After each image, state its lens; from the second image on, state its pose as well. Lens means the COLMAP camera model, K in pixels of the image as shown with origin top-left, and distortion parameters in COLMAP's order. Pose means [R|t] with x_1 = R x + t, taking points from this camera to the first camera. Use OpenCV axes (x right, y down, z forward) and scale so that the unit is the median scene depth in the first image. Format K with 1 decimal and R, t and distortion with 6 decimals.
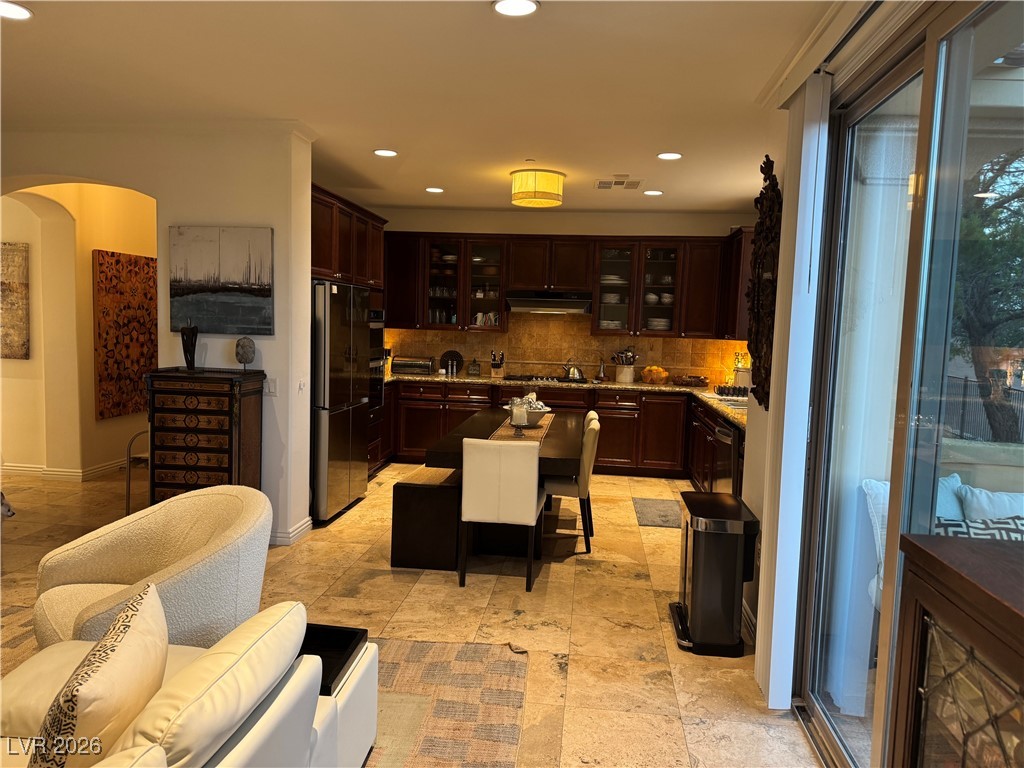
lens RADIAL K [[715.6, 0, 515.1], [0, 715.6, 383.1], [0, 0, 1]] dist [0.083906, -0.098107]
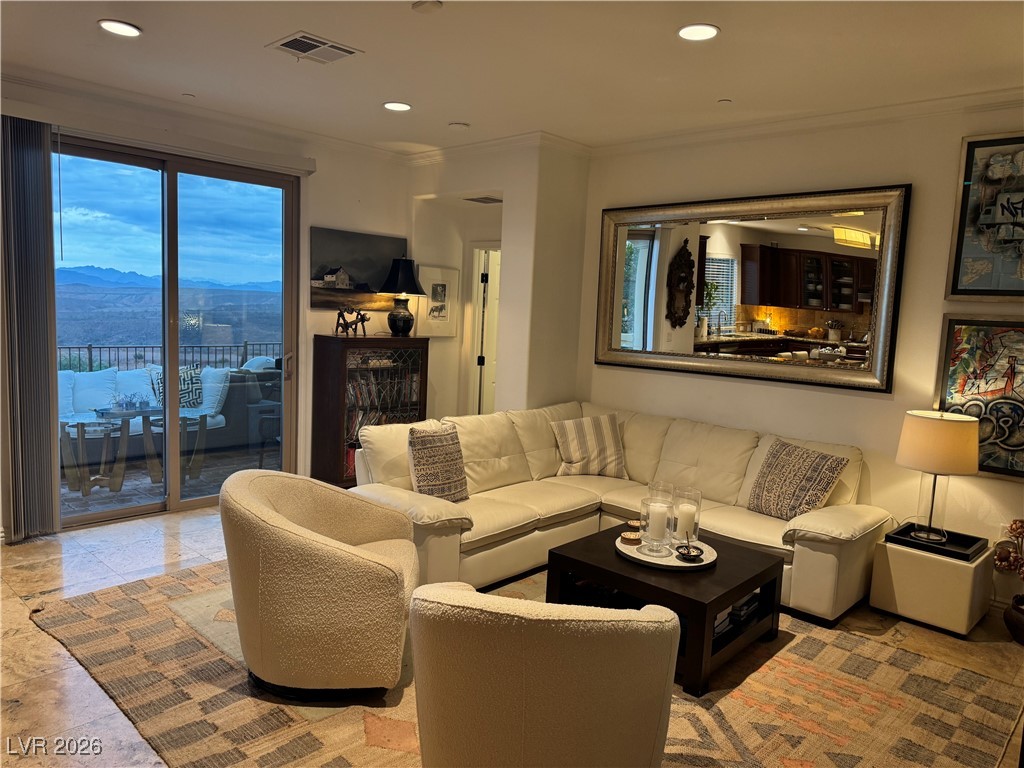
lens RADIAL K [[715.6, 0, 515.6], [0, 715.6, 392.5], [0, 0, 1]] dist [0.083906, -0.098107]
pose [[-0.804887, -0.135946, 0.577646, -0.764629], [-0.024576, 0.980207, 0.196442, -0.100210], [-0.592918, 0.143917, -0.792298, 0.968568]]
